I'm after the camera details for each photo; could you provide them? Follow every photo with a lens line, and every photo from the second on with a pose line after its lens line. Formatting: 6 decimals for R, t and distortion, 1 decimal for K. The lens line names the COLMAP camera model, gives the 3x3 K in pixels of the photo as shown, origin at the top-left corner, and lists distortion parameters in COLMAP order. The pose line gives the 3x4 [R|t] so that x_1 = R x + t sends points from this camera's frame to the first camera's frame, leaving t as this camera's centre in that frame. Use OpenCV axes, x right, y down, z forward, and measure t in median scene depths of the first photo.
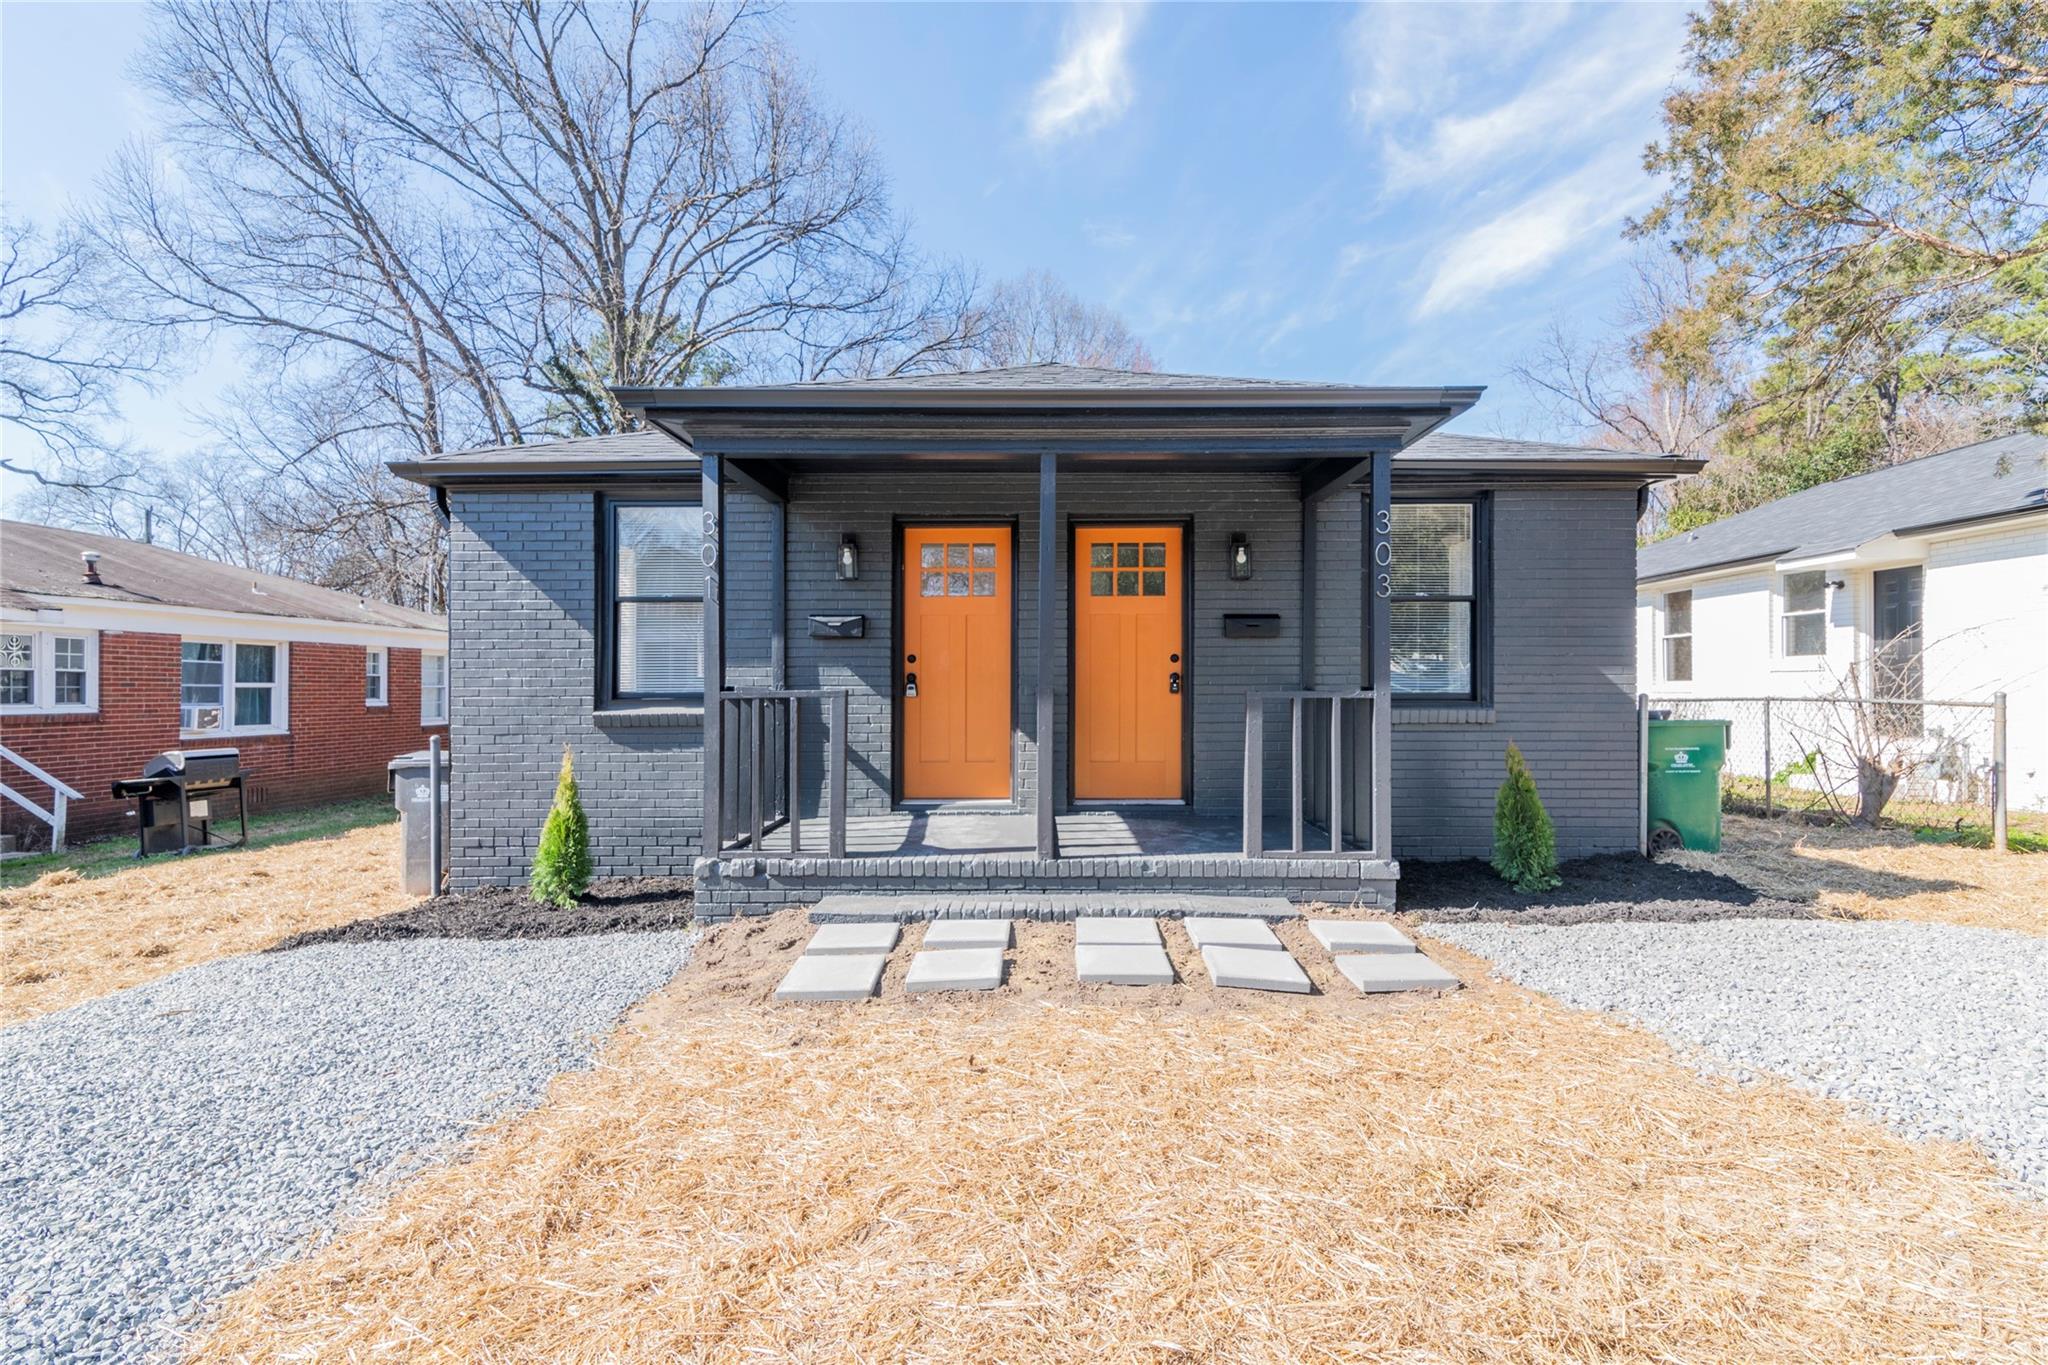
lens RADIAL K [[959.1, 0, 1026.1], [0, 959.1, 690.8], [0, 0, 1]] dist [0.013162, 0.000138]
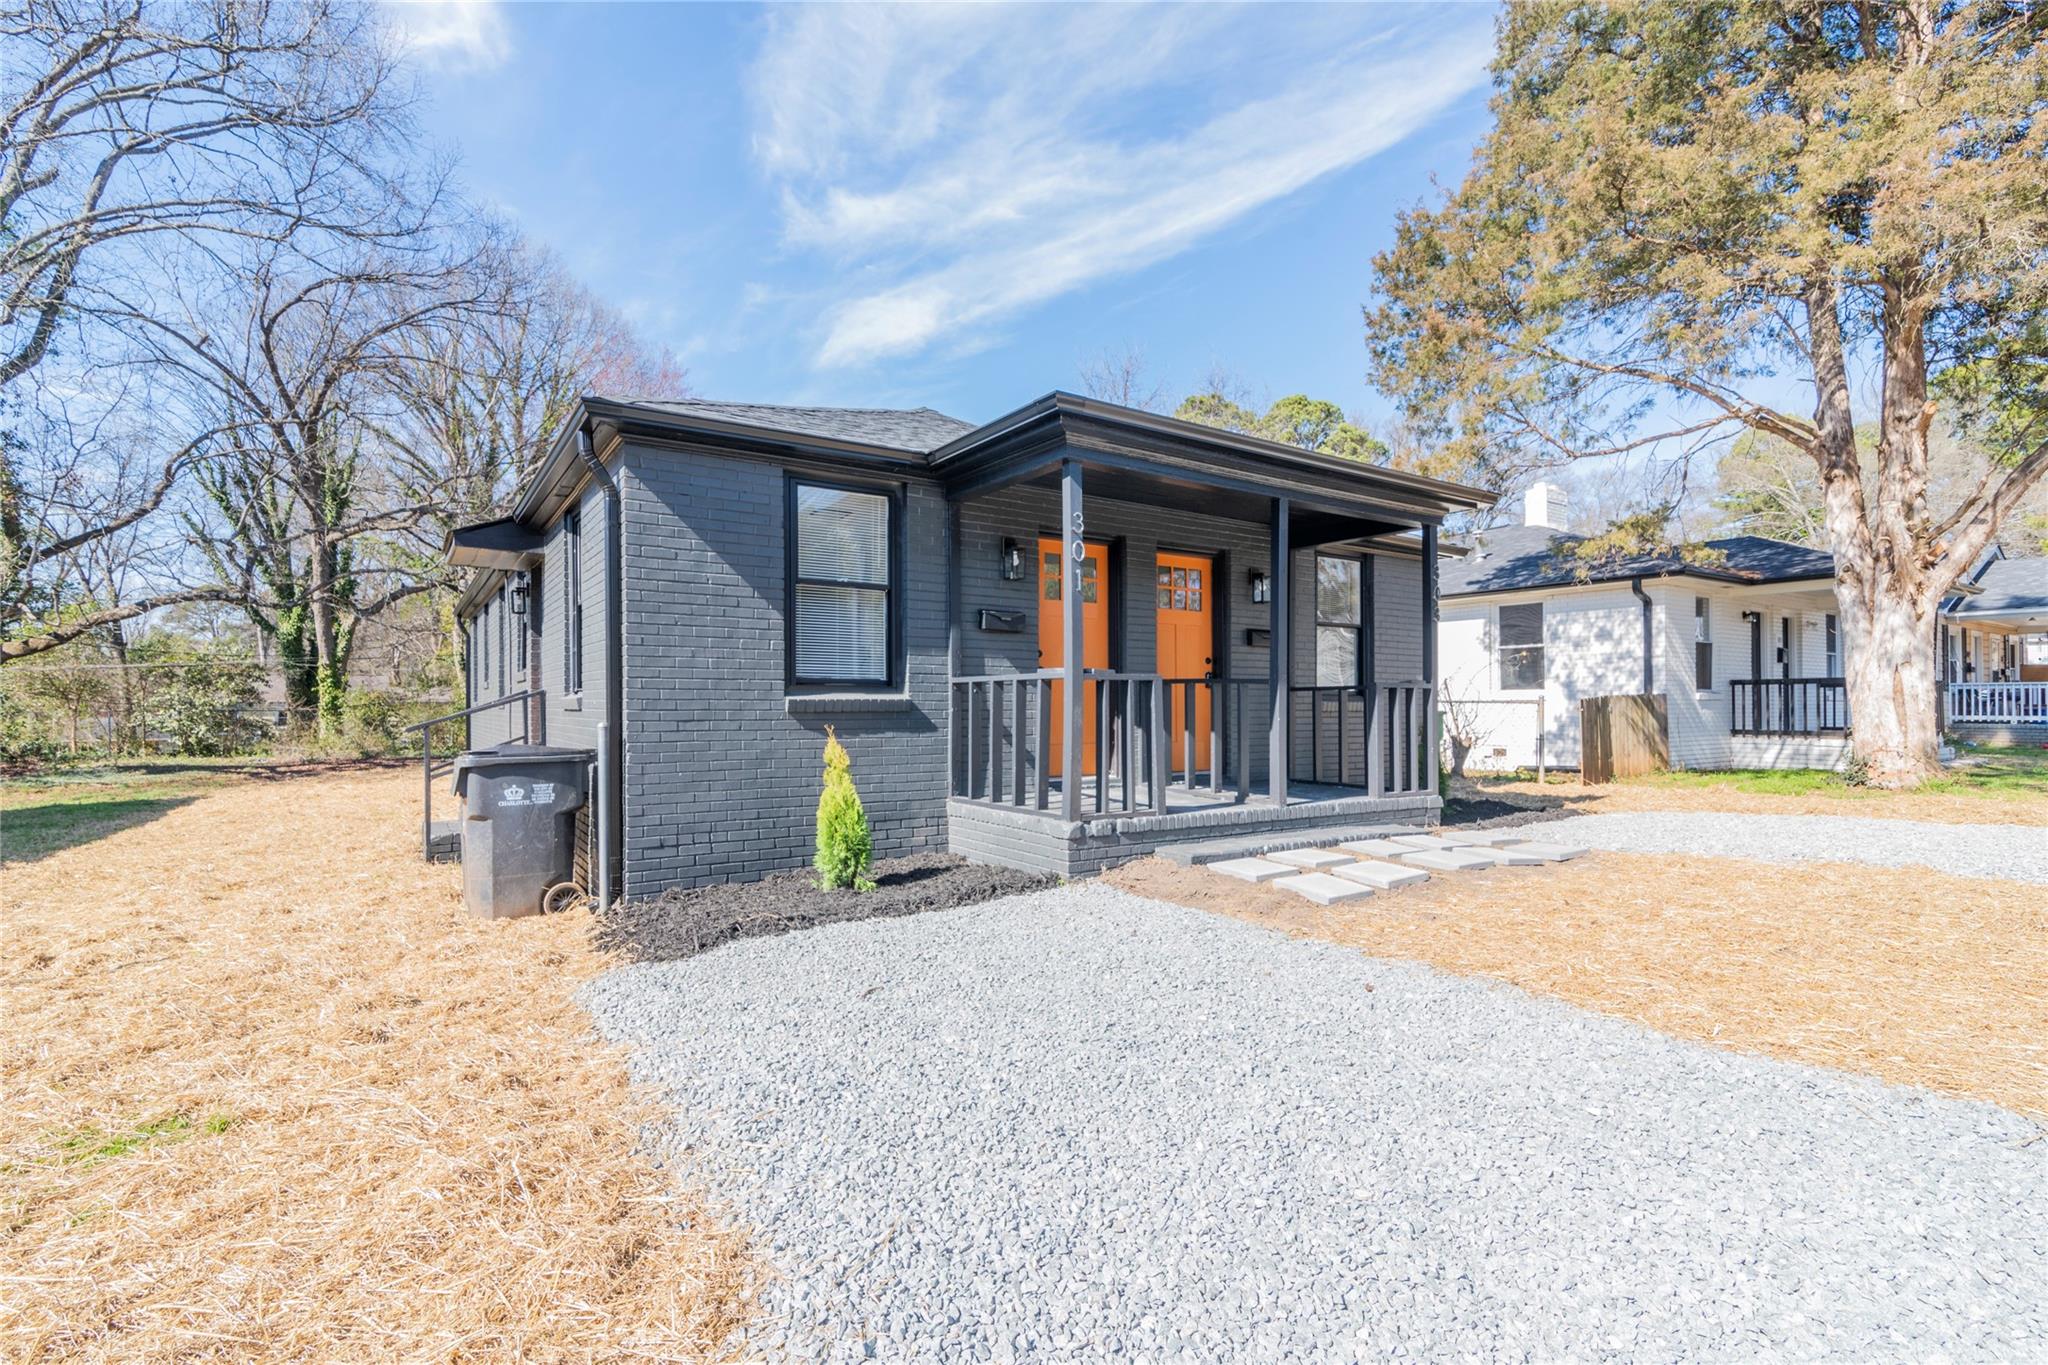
lens RADIAL K [[955.2, 0, 1024.0], [0, 955.2, 682.5], [0, 0, 1]] dist [-0.000410, -0.000103]
pose [[0.830727, 0.019520, 0.556338, -0.775259], [-0.004117, 0.999573, -0.028925, 0.034317], [-0.556665, 0.021738, 0.830453, 0.081093]]
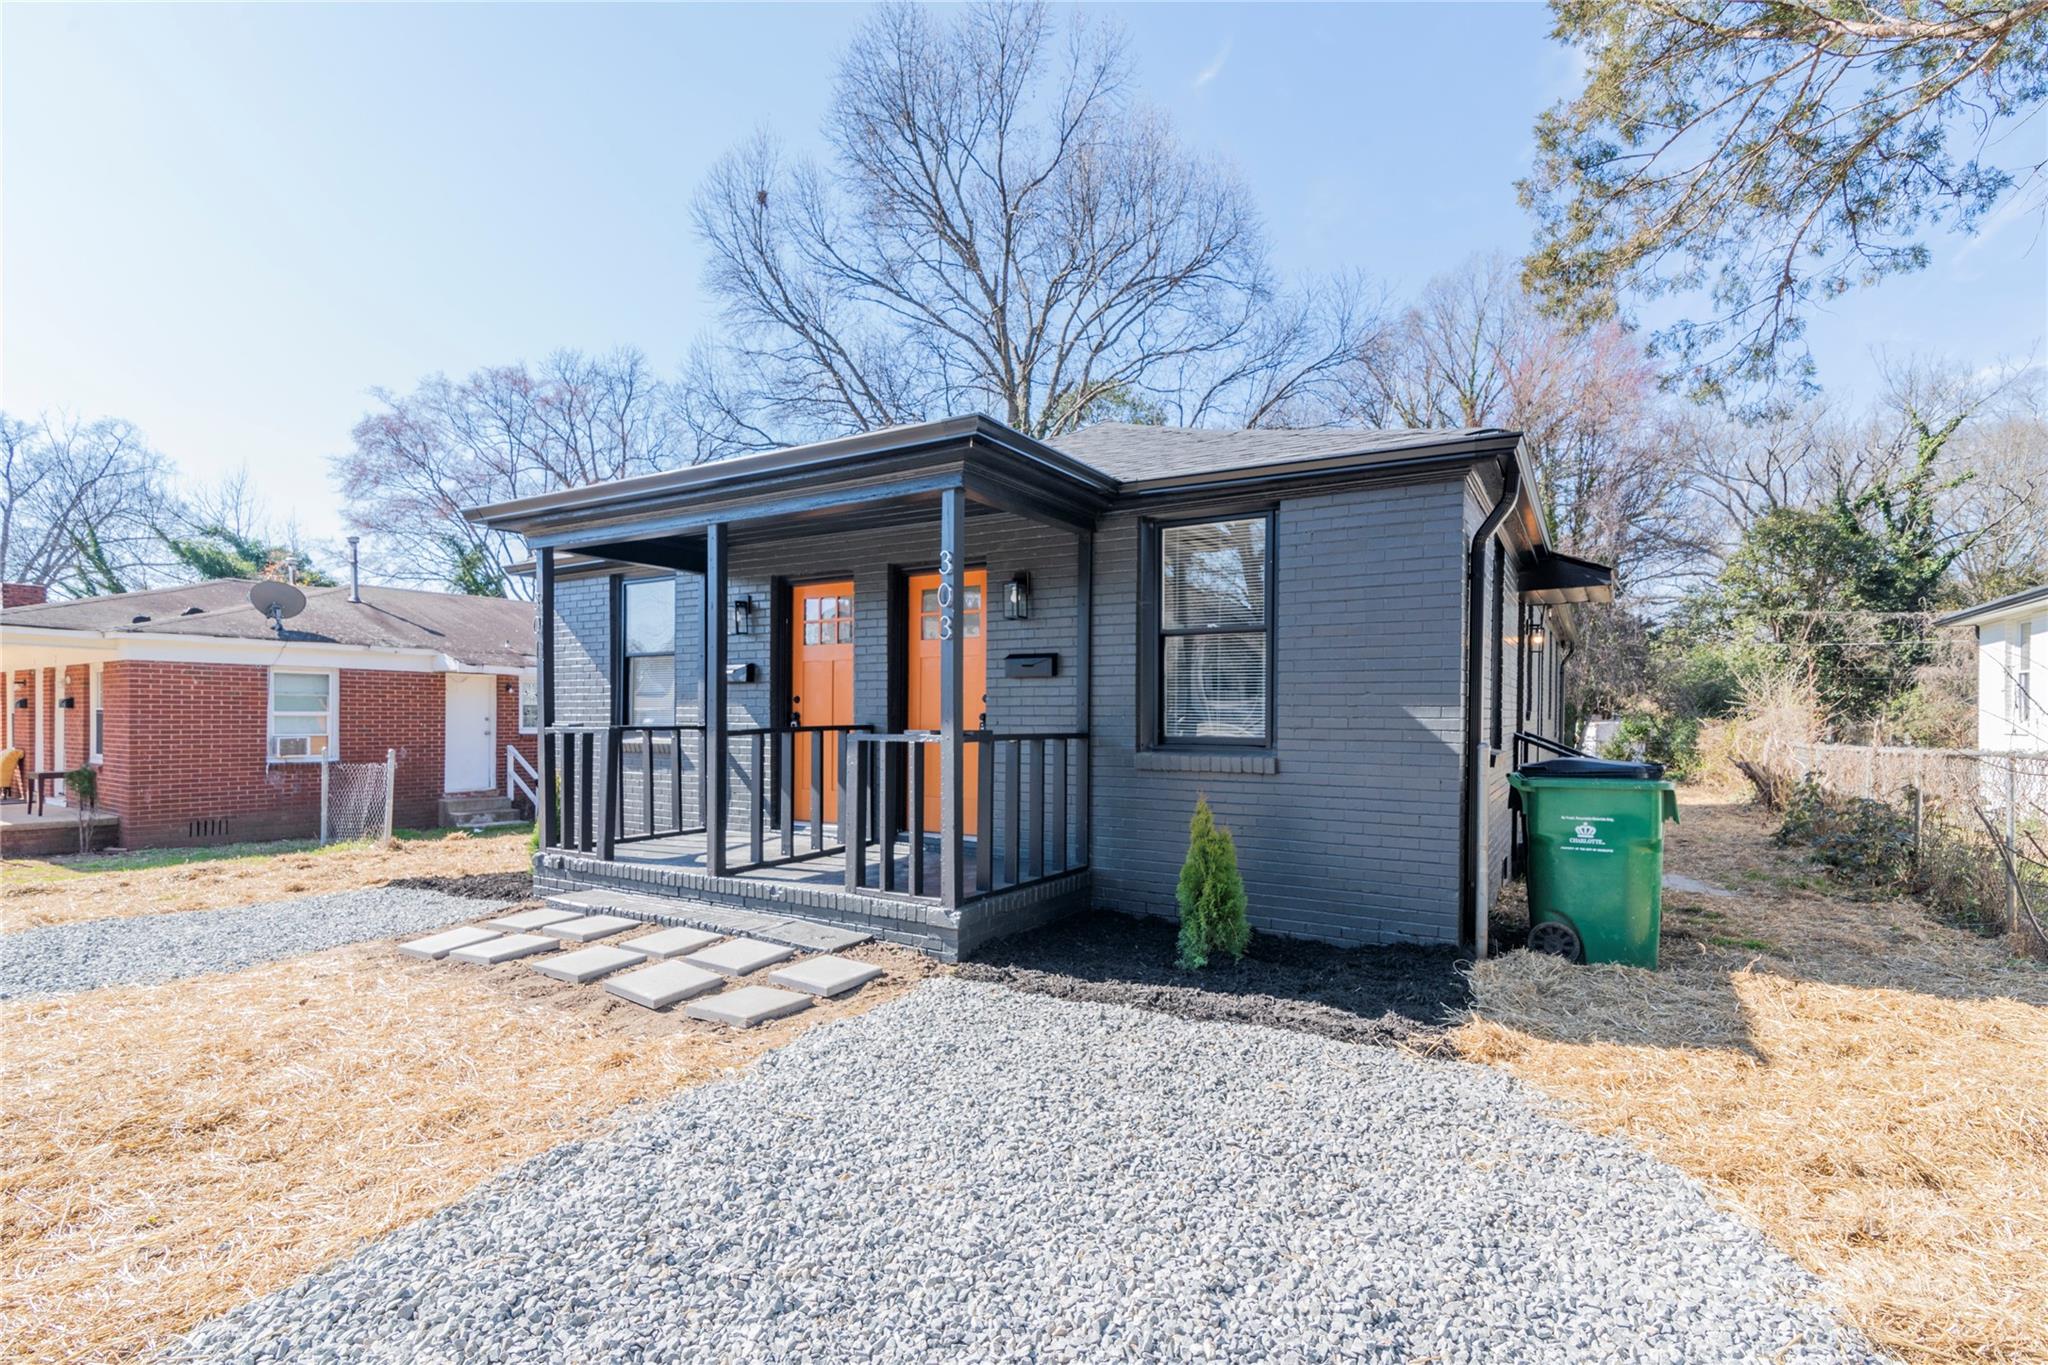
lens RADIAL K [[941.4, 0, 1016.9], [0, 941.4, 730.8], [0, 0, 1]] dist [0.001082, 0.000043]
pose [[0.858262, 0.014420, -0.513009, 0.709078], [-0.008154, 0.999862, 0.014463, -0.014755], [0.513147, -0.008230, 0.858261, 0.166038]]
